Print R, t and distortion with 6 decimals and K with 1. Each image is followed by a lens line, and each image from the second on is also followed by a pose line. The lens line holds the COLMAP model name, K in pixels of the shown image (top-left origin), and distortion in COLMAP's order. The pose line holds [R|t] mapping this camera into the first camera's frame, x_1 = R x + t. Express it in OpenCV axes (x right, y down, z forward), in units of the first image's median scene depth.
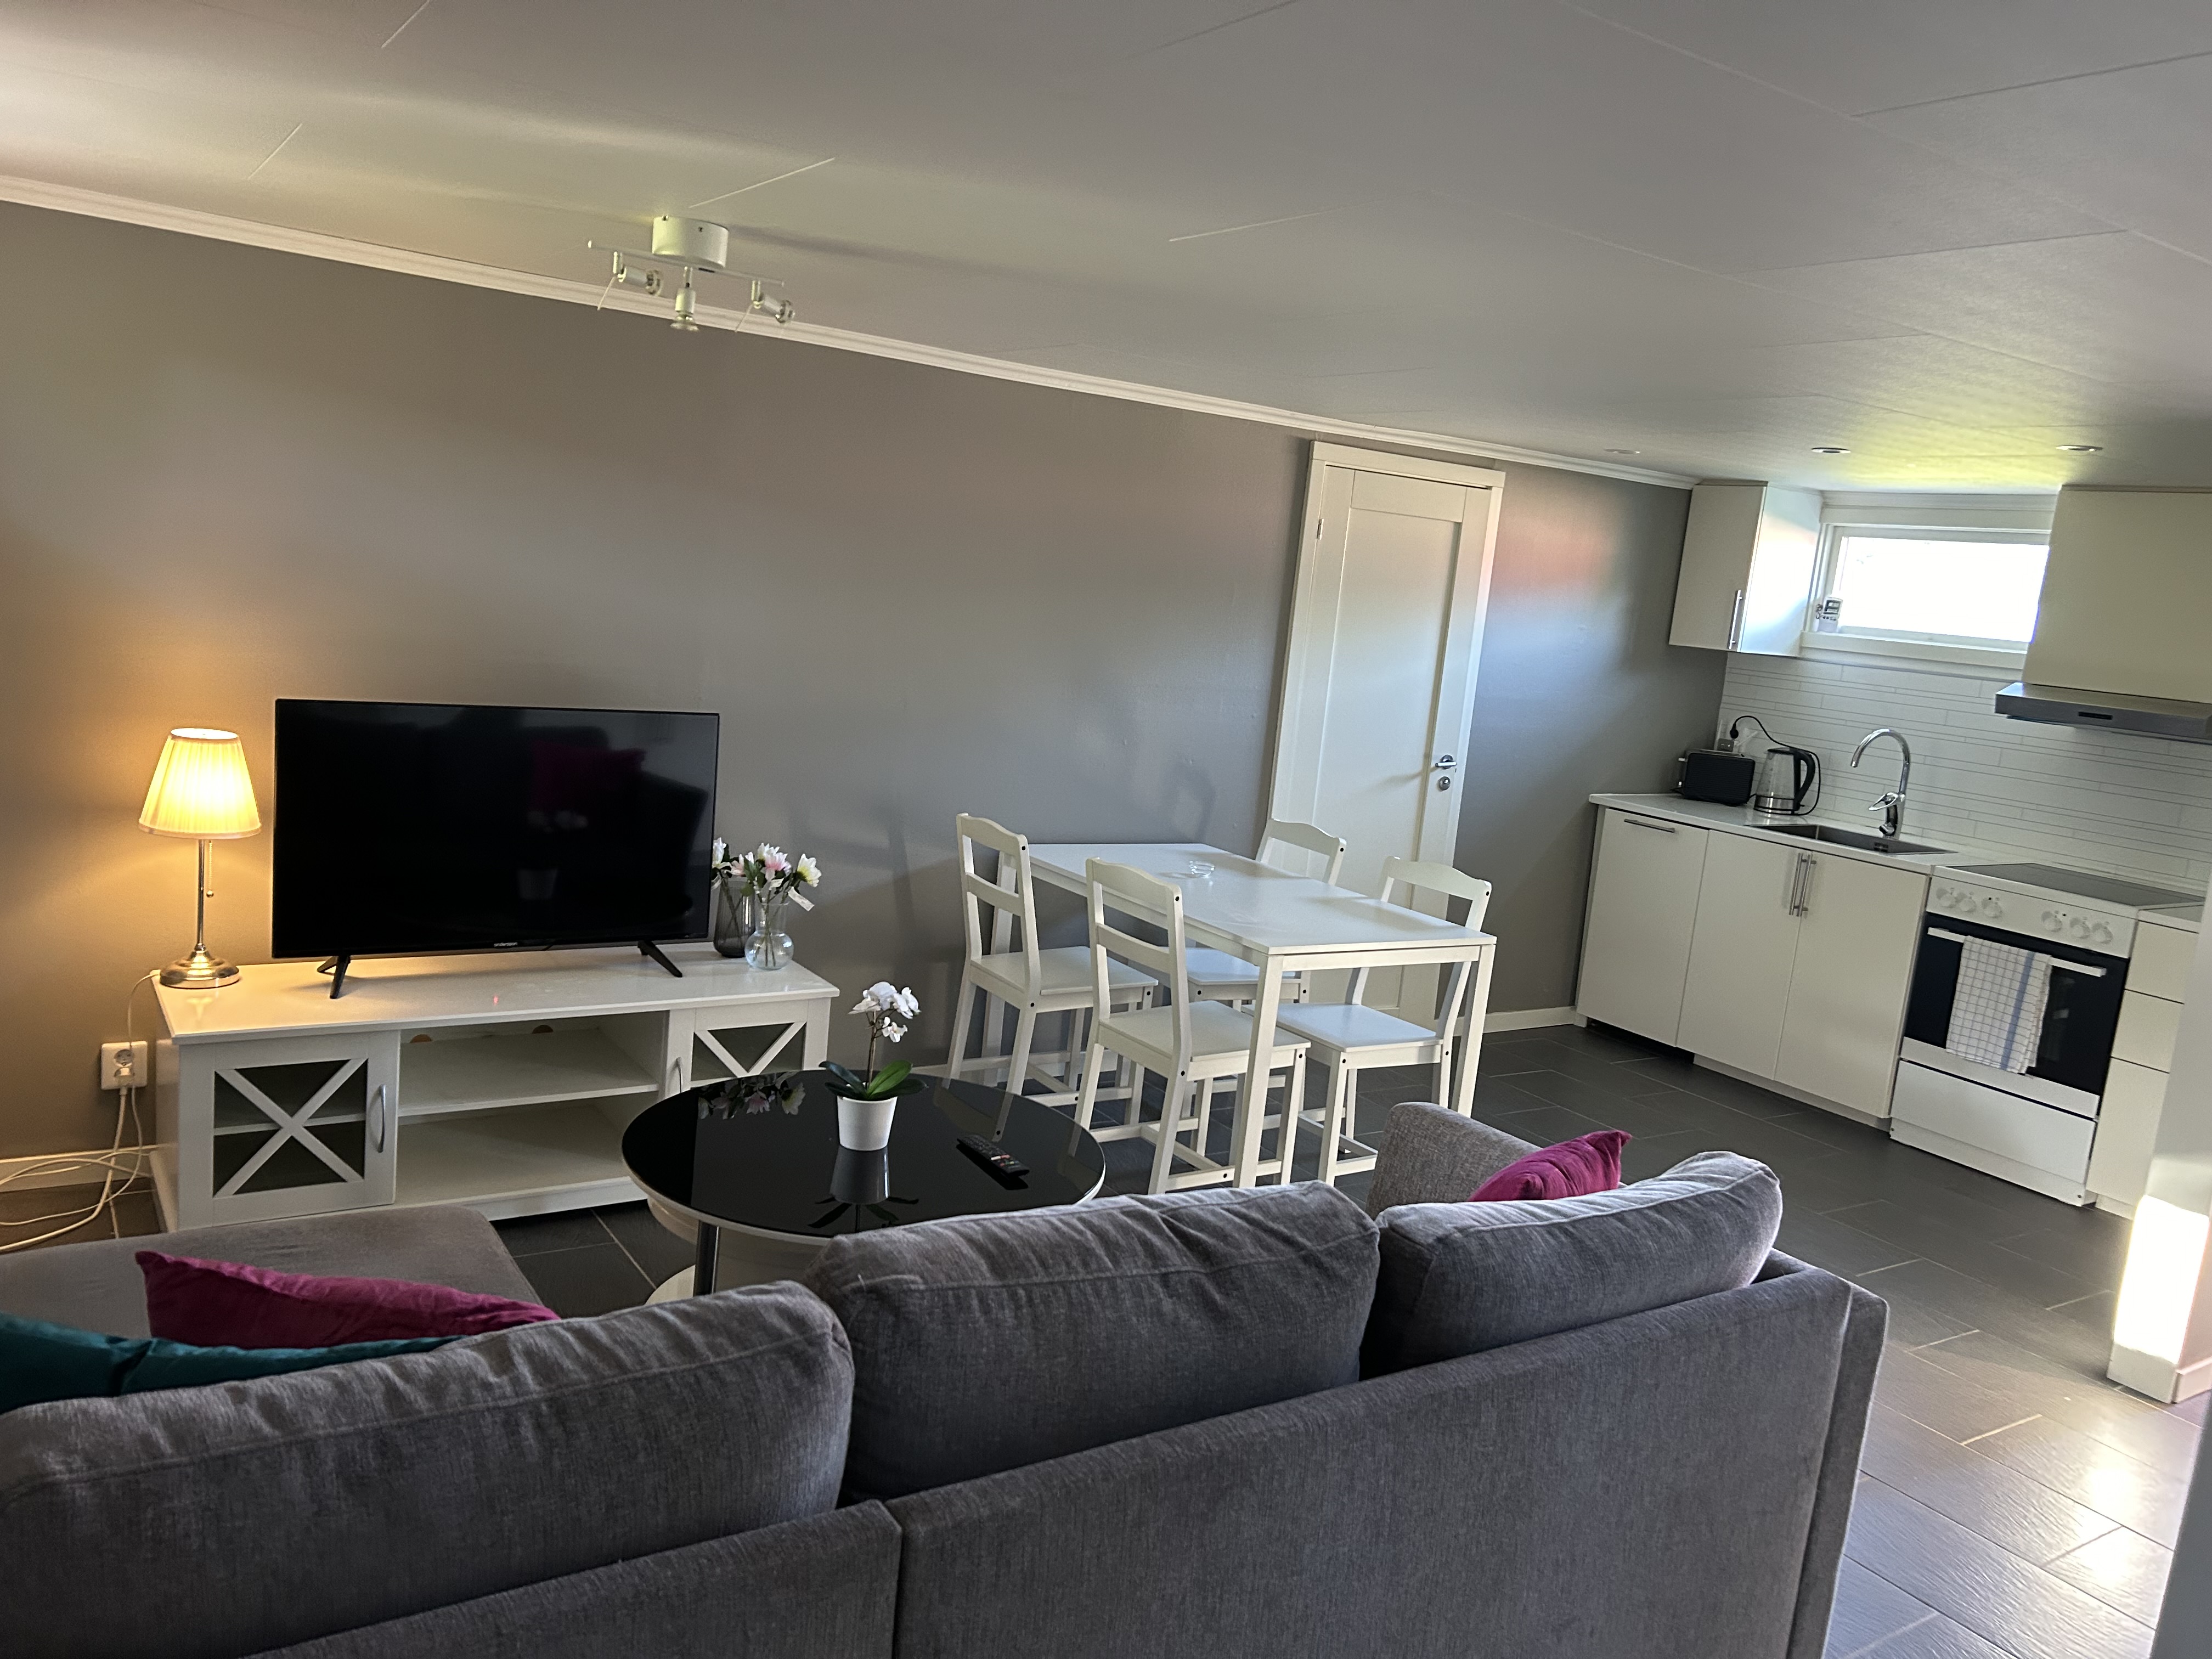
lens RADIAL K [[1680.4, 0, 1106.0], [0, 1680.4, 829.5], [0, 0, 1]] dist [0.044547, -0.003519]
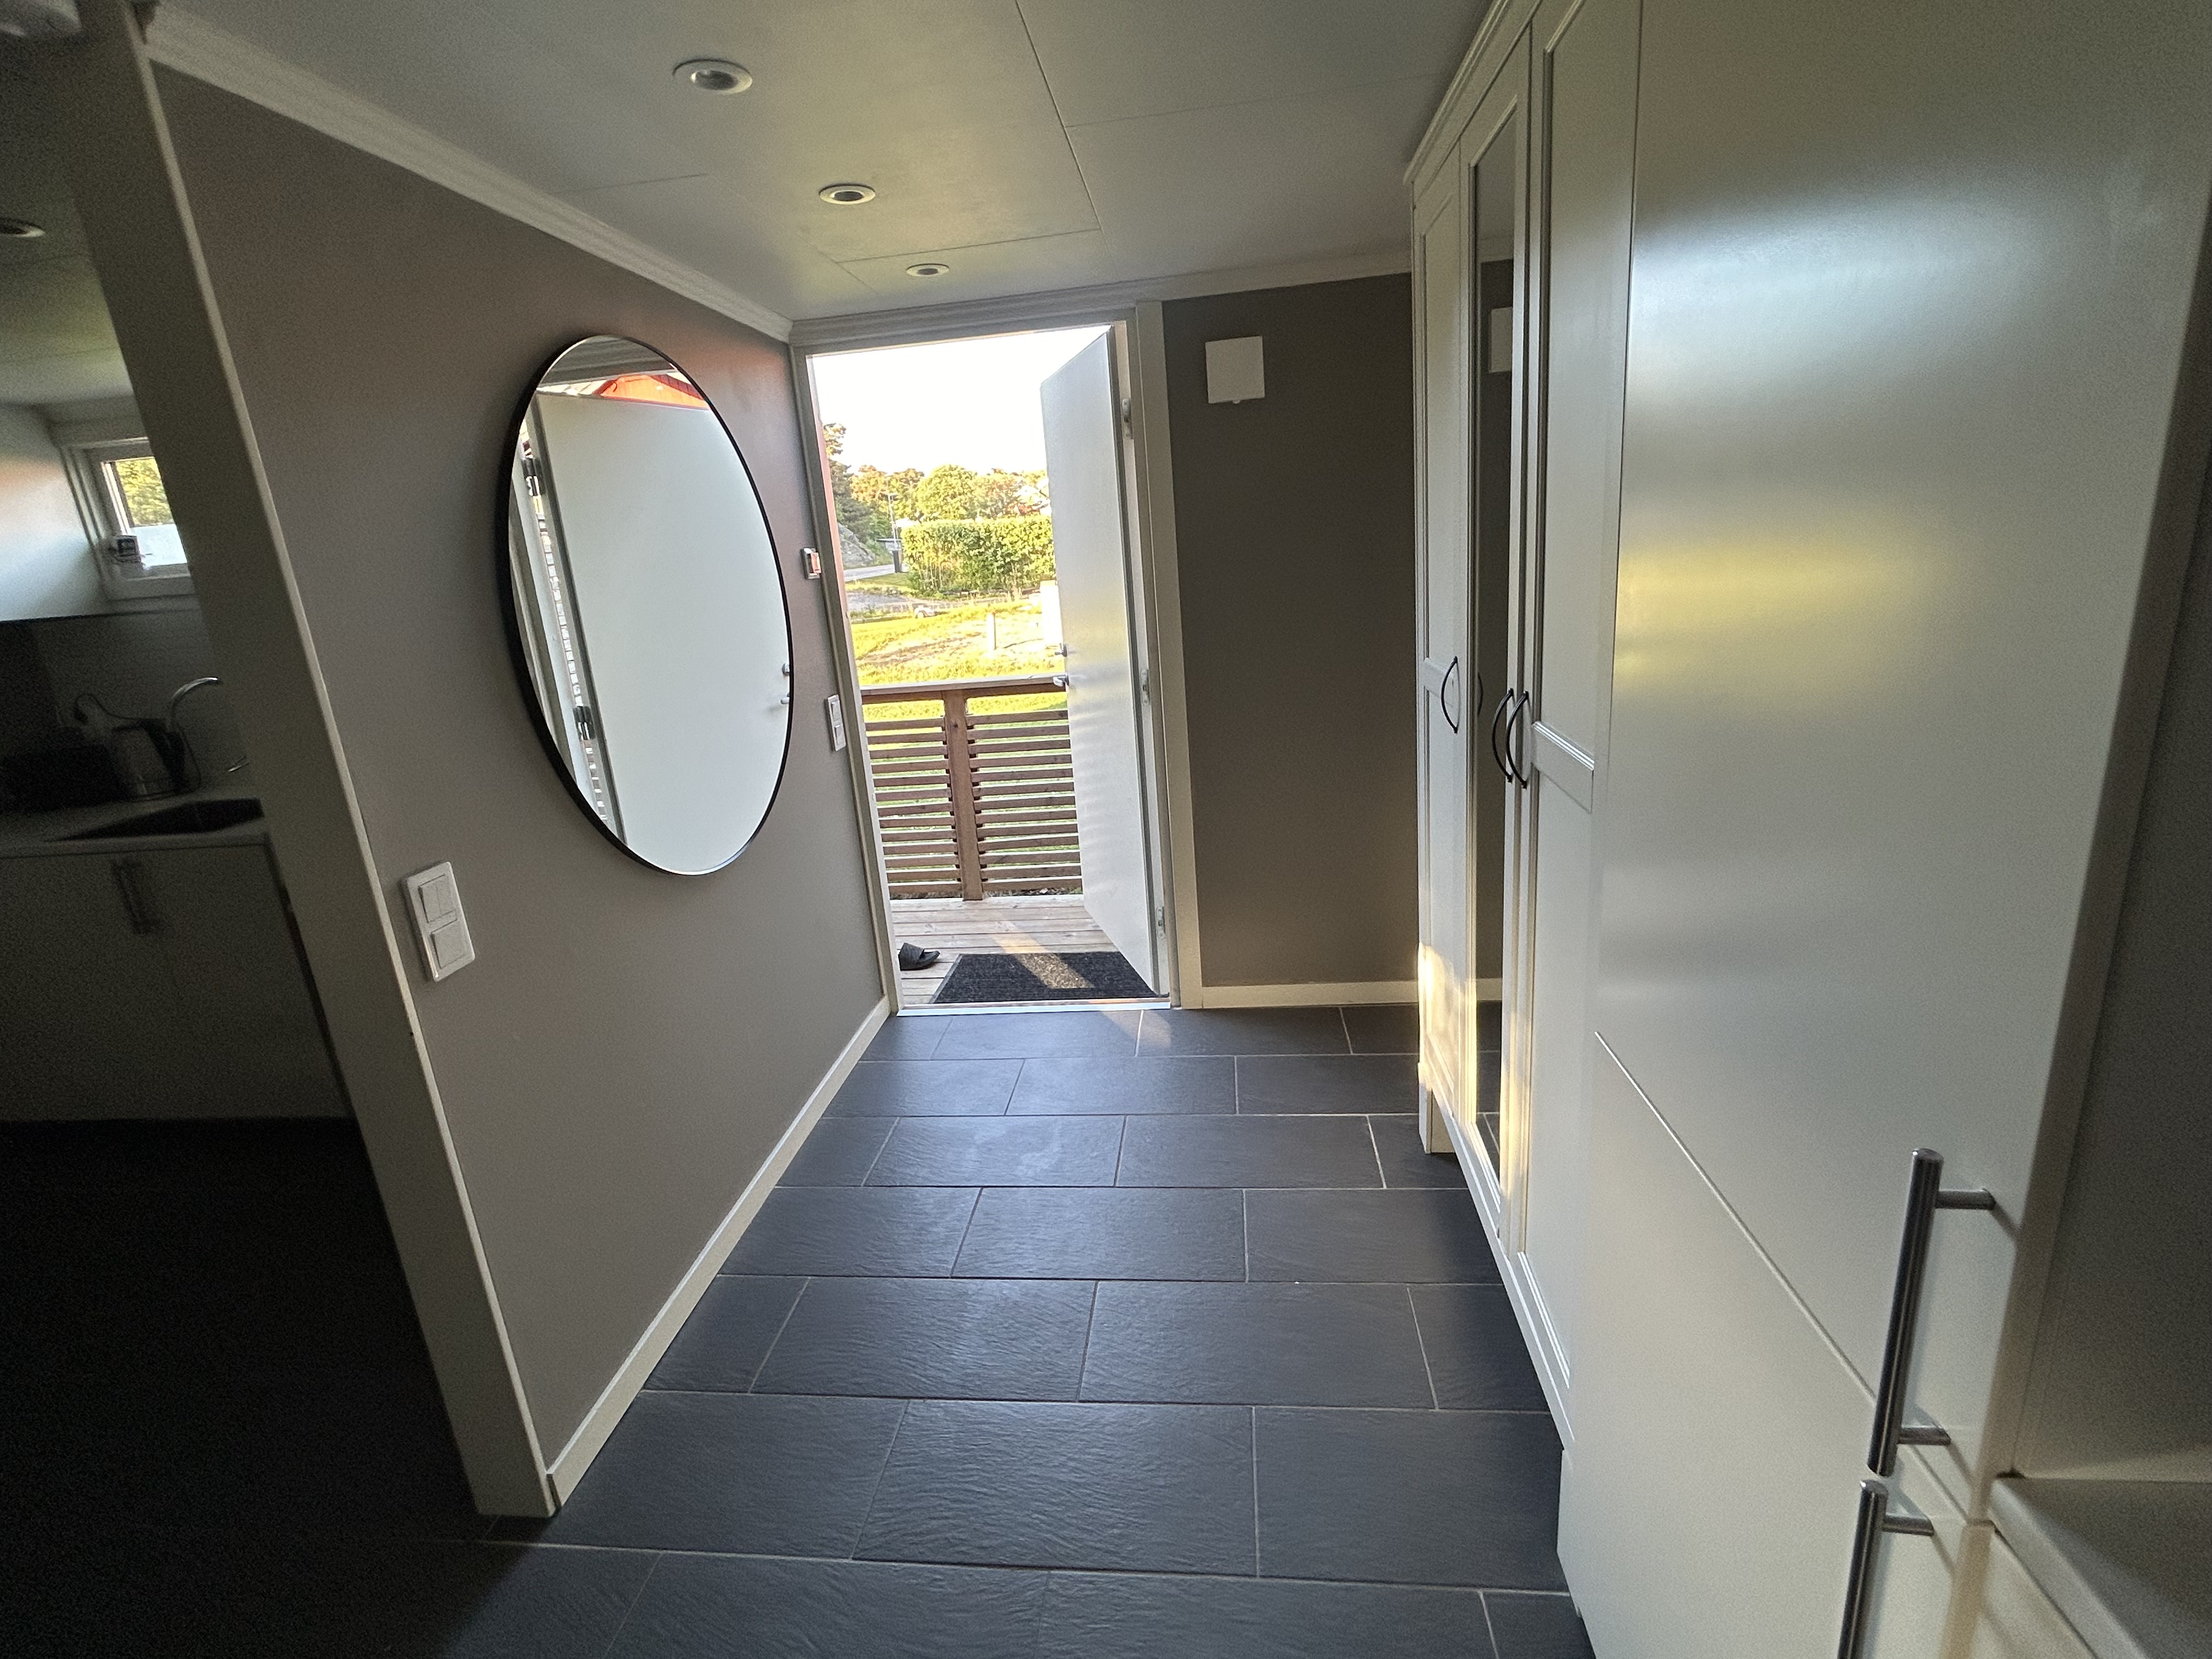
lens RADIAL K [[1024.9, 0, 1106.0], [0, 1024.9, 829.5], [0, 0, 1]] dist [-0.001728, -0.000311]
pose [[0.630498, -0.344885, 0.695360, 0.348249], [0.257818, 0.938053, 0.231487, 0.009448], [-0.732121, 0.033324, 0.680359, 0.312550]]
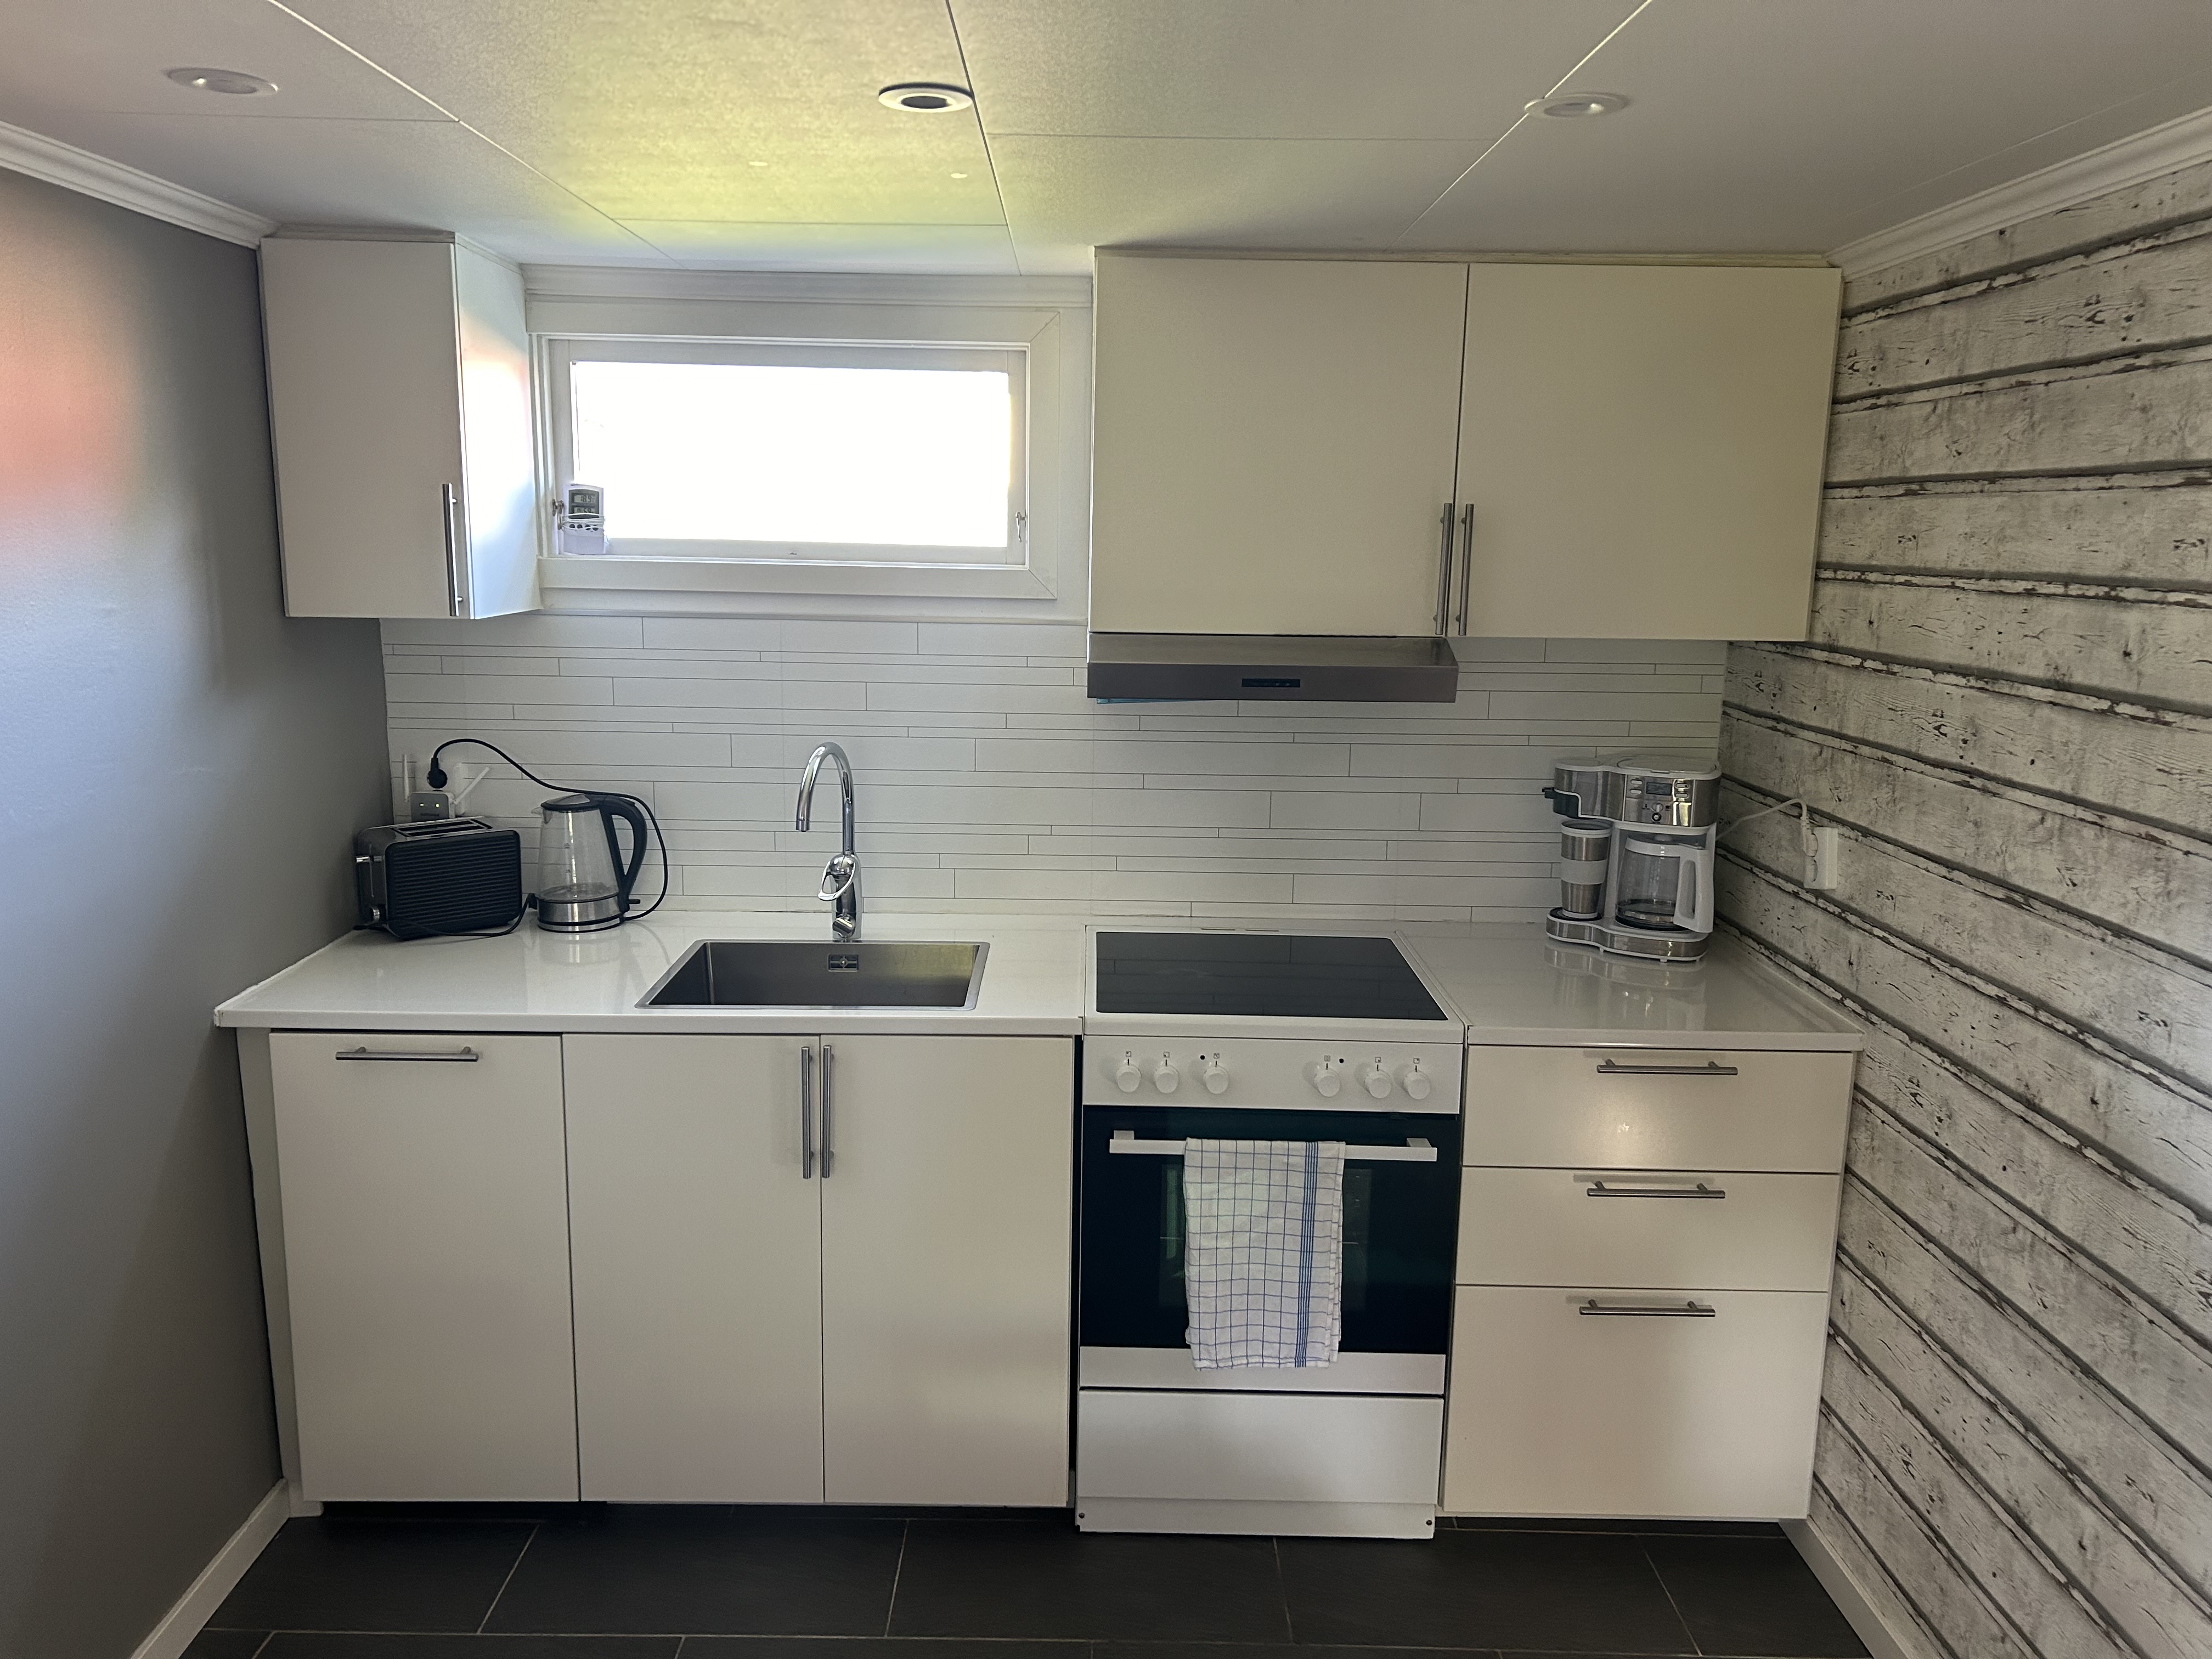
lens RADIAL K [[1680.4, 0, 1106.0], [0, 1680.4, 829.5], [0, 0, 1]] dist [0.044547, -0.003519]
pose [[0.545803, -0.230490, 0.805589, 0.089892], [0.164686, 0.972178, 0.166576, -0.099519], [-0.821570, 0.041752, 0.568576, 0.617693]]
